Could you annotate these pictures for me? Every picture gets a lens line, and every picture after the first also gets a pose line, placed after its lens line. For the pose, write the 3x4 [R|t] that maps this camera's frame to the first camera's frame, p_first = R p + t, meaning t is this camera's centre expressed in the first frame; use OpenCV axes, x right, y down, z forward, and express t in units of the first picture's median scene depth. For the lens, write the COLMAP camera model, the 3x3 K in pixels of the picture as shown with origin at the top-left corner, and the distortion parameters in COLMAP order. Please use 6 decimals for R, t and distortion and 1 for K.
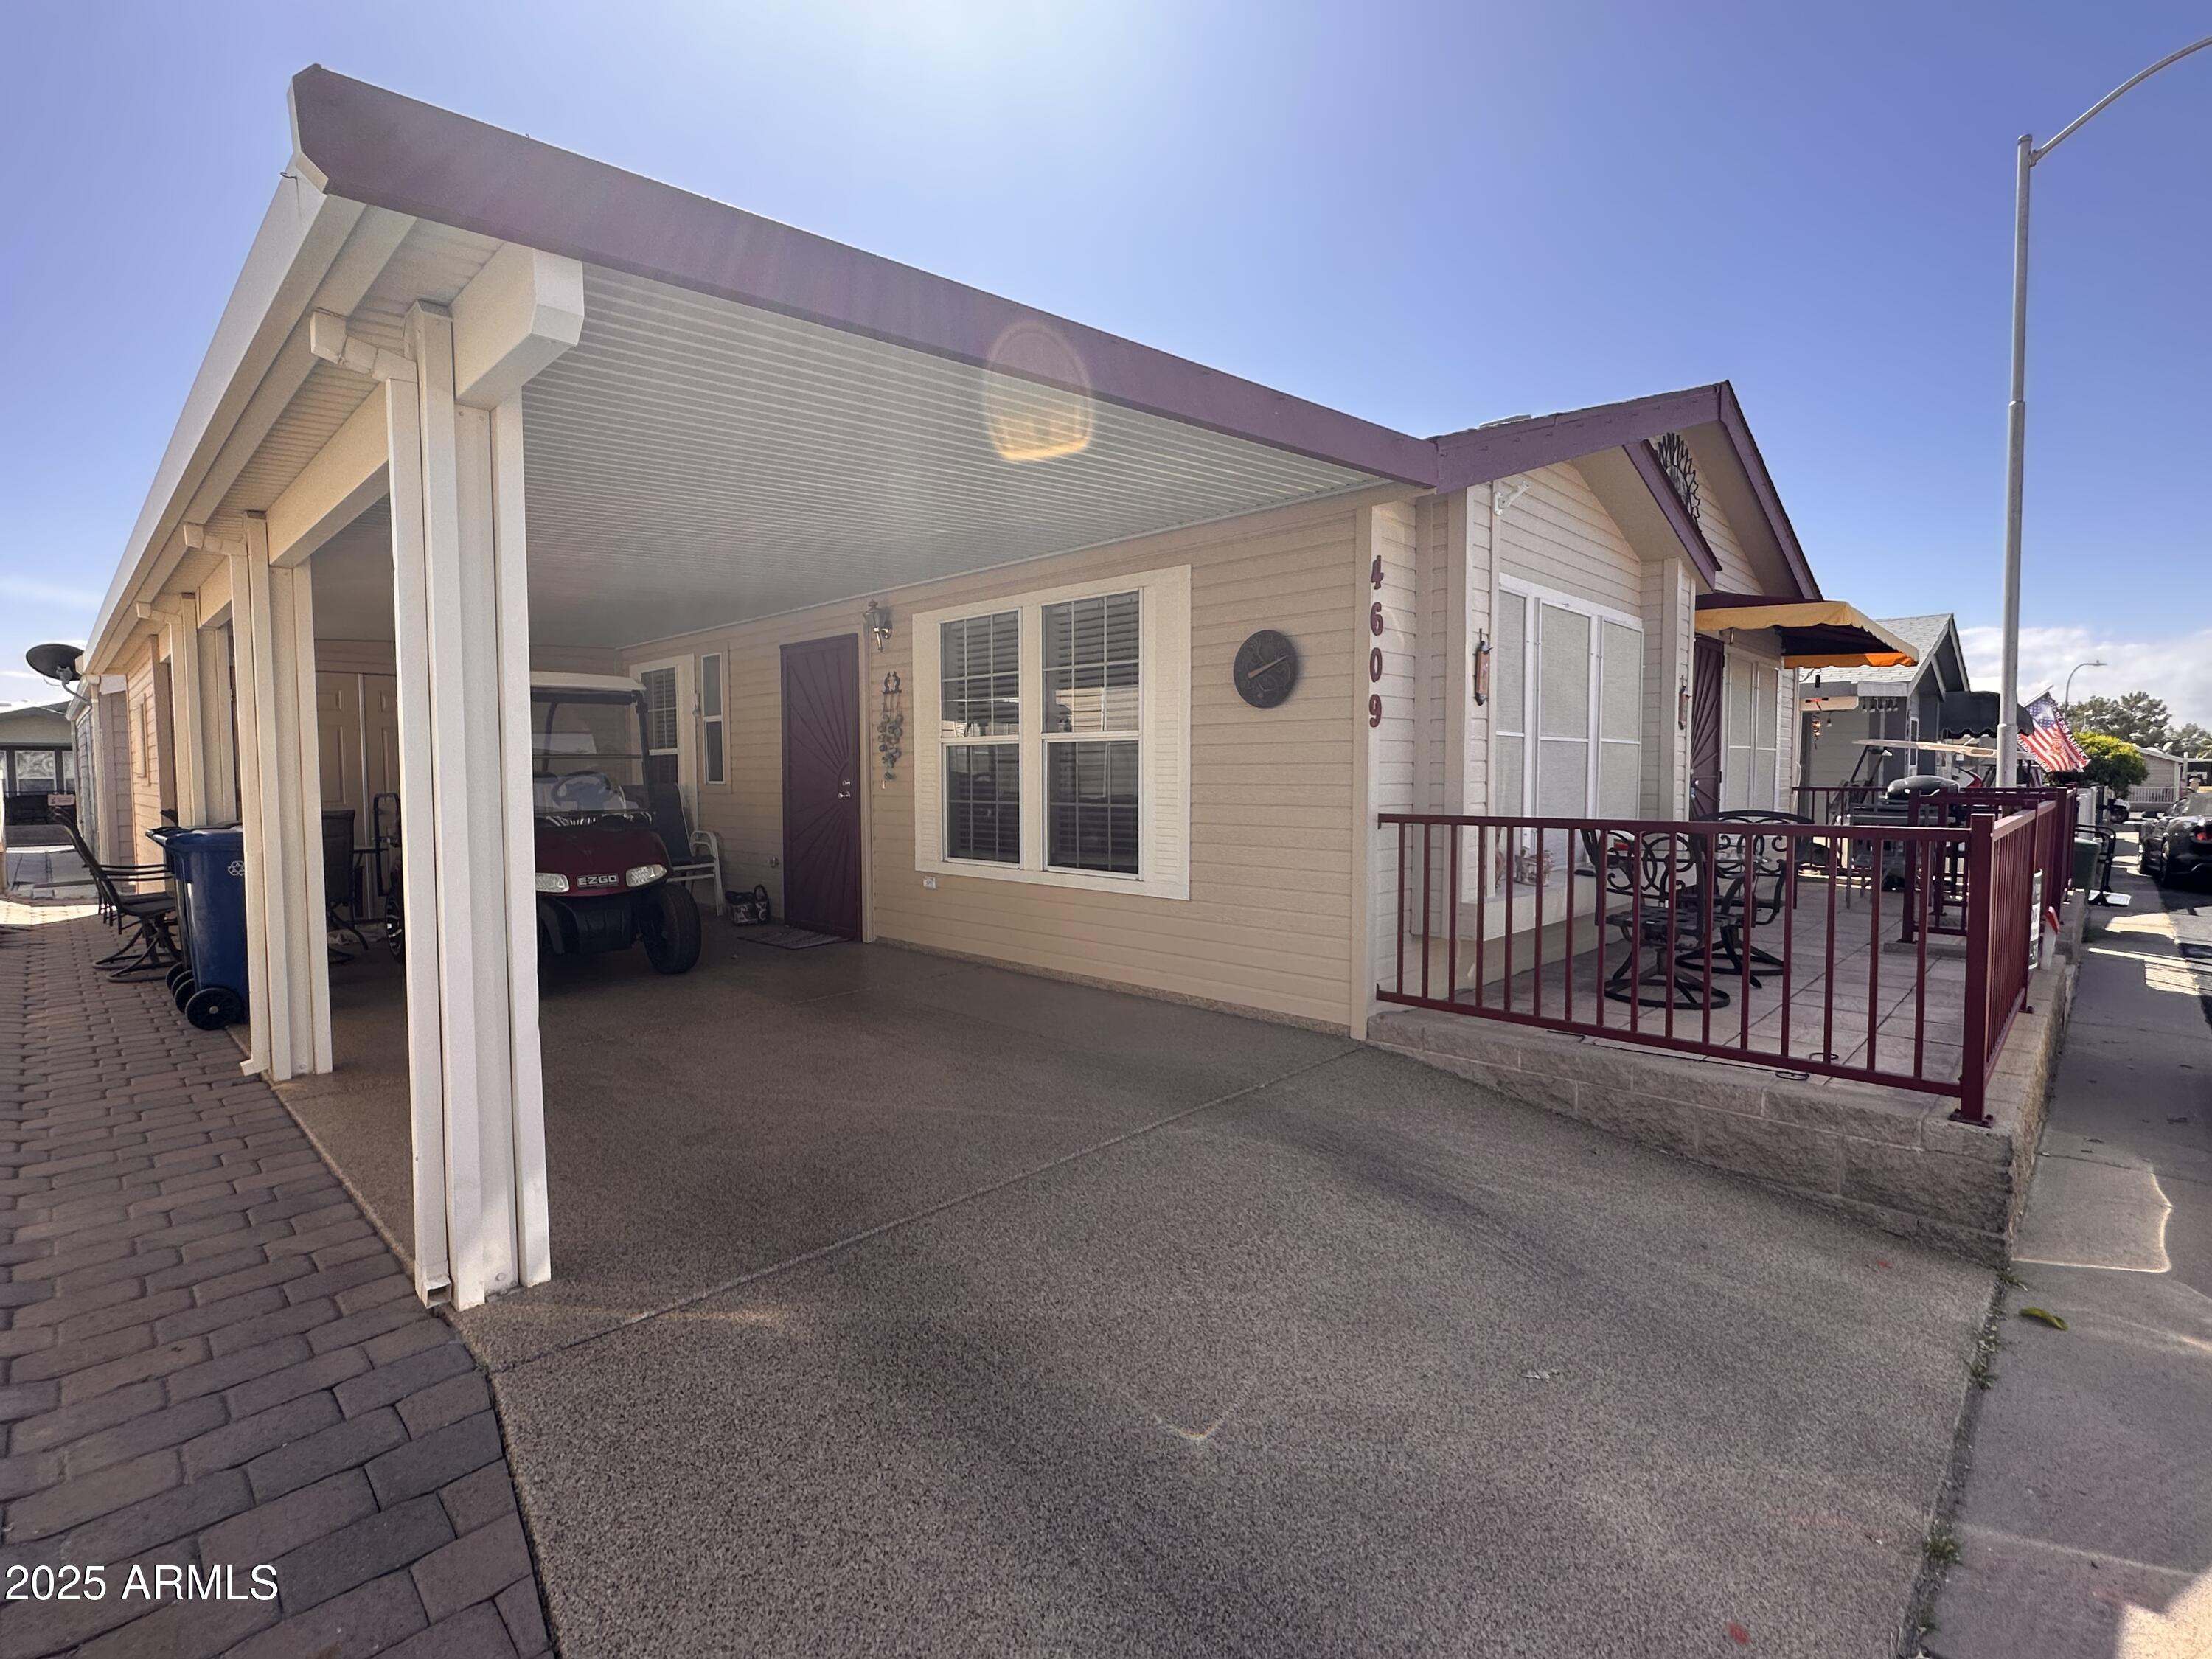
lens RADIAL K [[1044.4, 0, 1105.7], [0, 1044.4, 832.6], [0, 0, 1]] dist [0.001191, 0.000425]
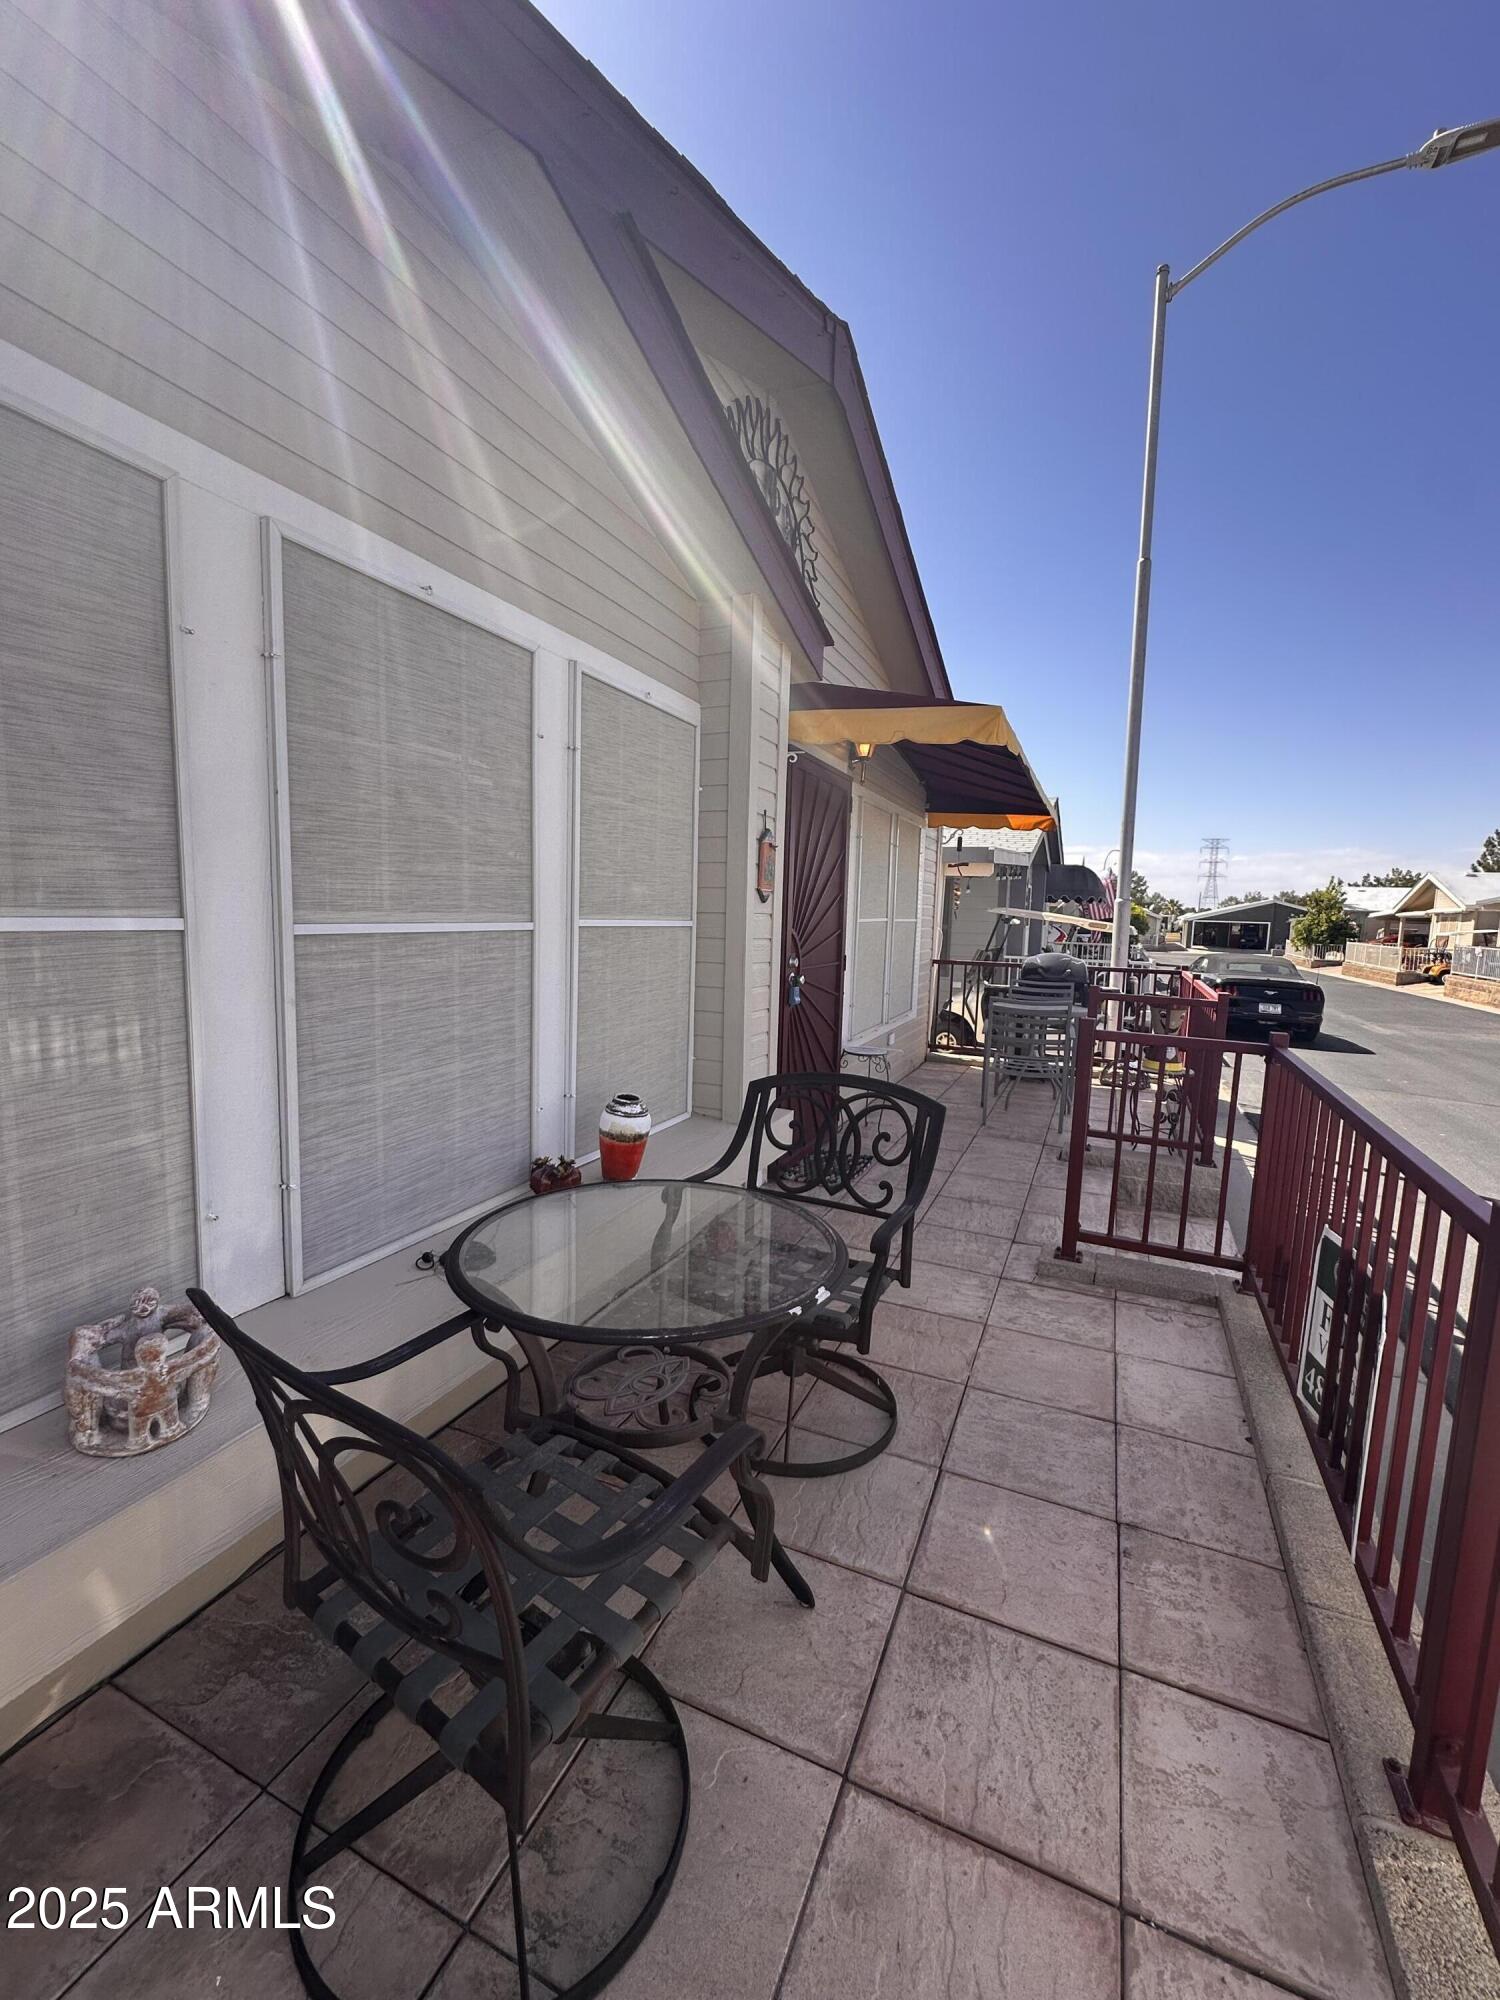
lens RADIAL K [[797.3, 0, 756.6], [0, 797.3, 1003.6], [0, 0, 1]] dist [-0.003750, -0.000218]
pose [[0.938713, -0.011776, 0.344498, 0.283098], [-0.011558, 0.997779, 0.065599, -0.051412], [-0.344505, -0.065561, 0.936492, 0.414172]]
